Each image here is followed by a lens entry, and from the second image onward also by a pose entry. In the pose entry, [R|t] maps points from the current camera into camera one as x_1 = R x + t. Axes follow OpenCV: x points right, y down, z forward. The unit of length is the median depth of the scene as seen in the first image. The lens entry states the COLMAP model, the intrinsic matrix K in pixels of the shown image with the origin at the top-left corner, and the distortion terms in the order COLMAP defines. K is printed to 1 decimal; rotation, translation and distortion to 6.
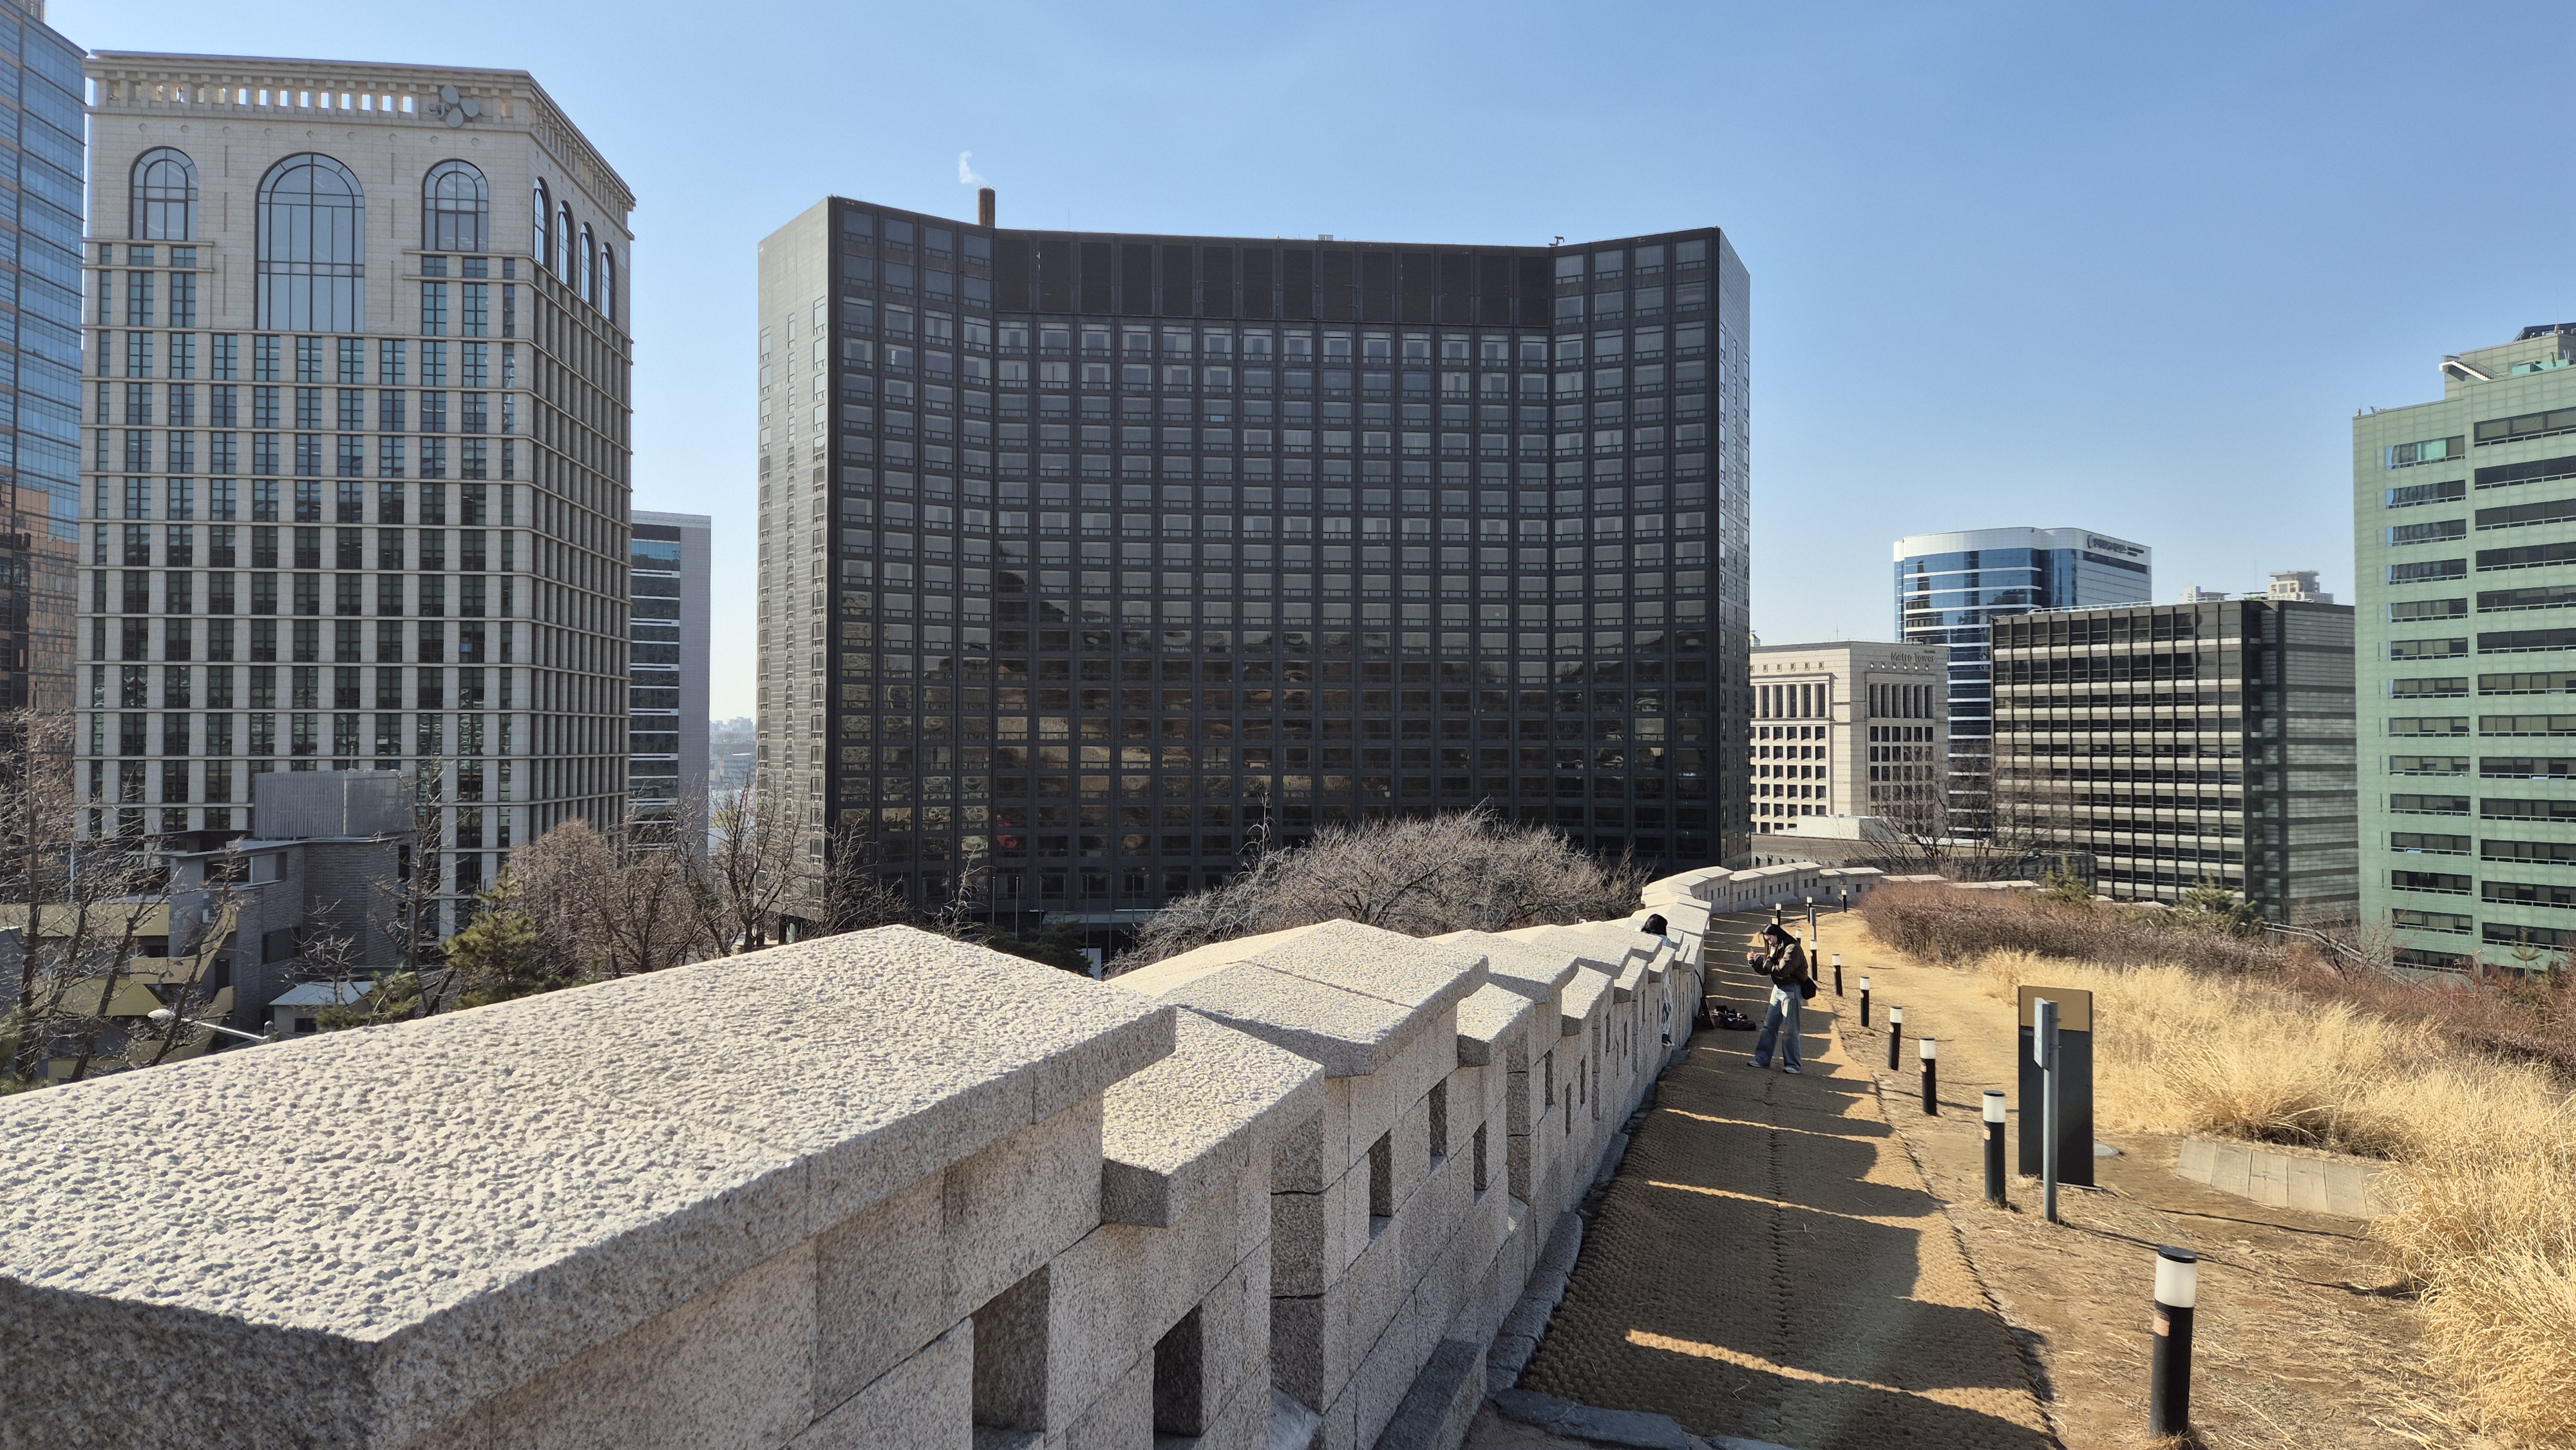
lens RADIAL K [[1679.8, 0, 1295.8], [0, 1679.8, 697.4], [0, 0, 1]] dist [0.072680, -0.044768]
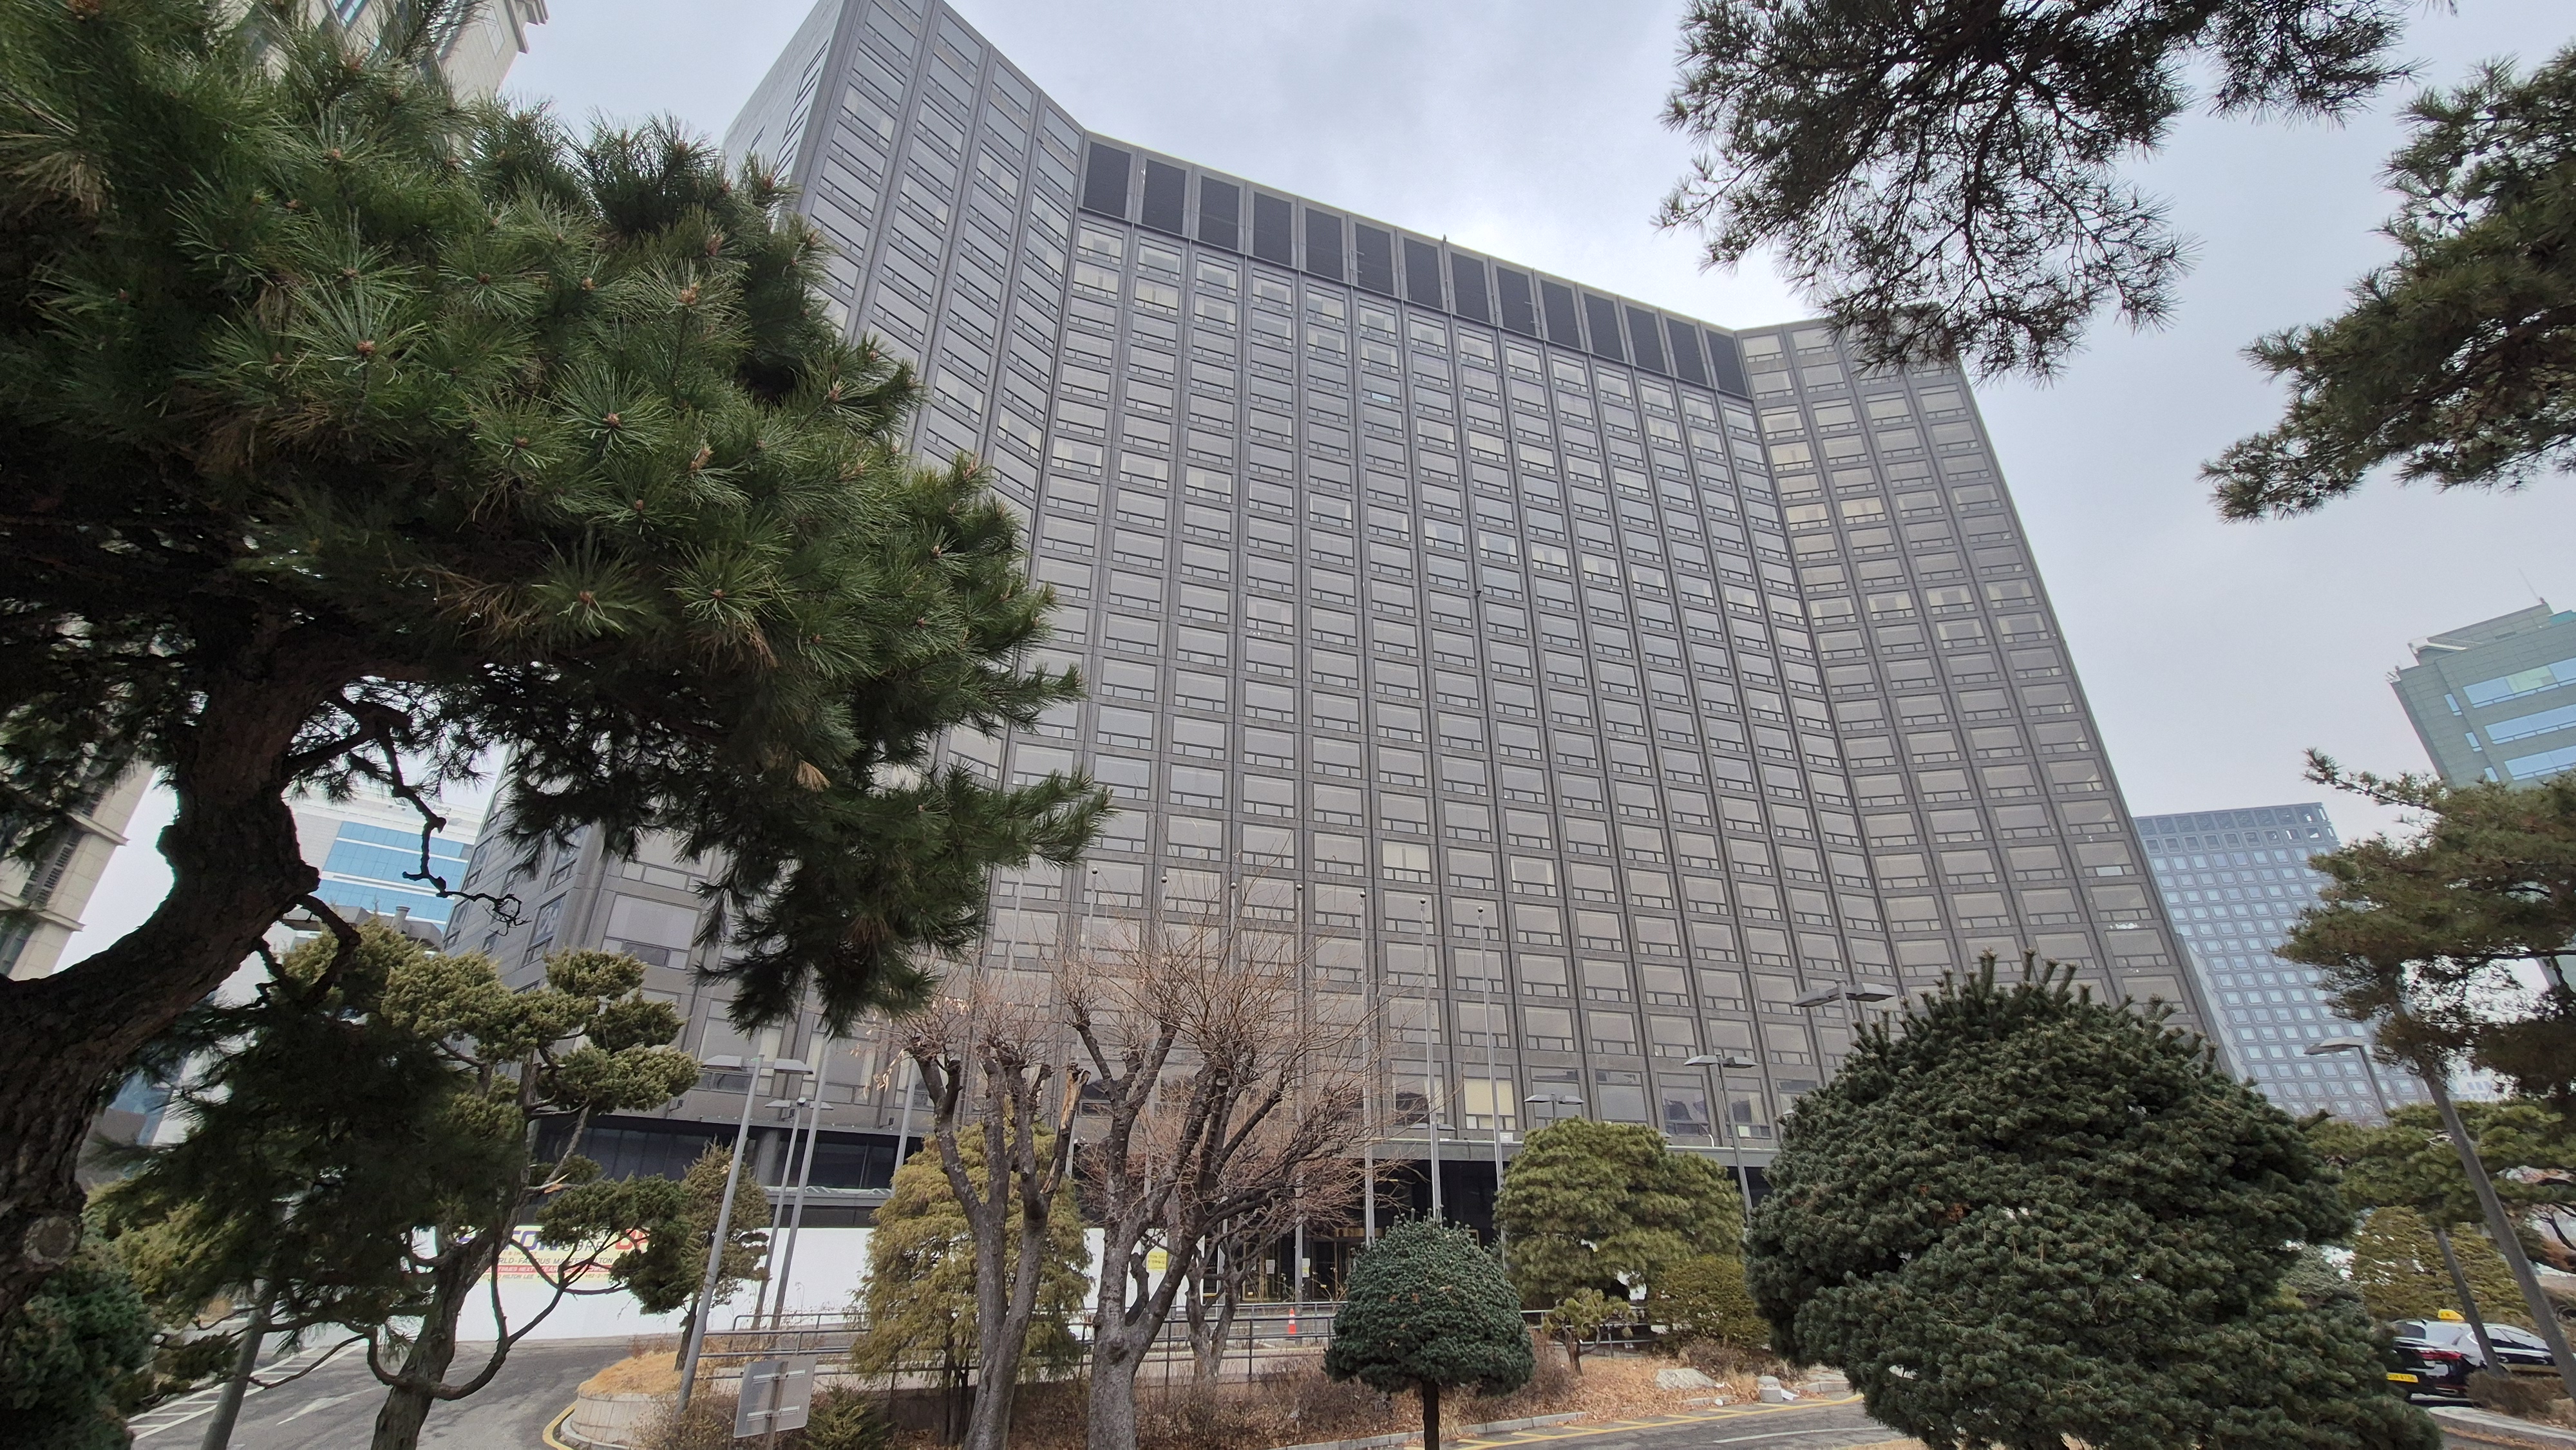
lens RADIAL K [[1032.0, 0, 1298.4], [0, 1032.0, 730.9], [0, 0, 1]] dist [-0.001978, 0.001488]
pose [[0.975071, 0.090643, 0.202536, -0.154248], [-0.000973, 0.914498, -0.404589, 0.133613], [-0.221892, 0.394306, 0.891789, 0.681953]]
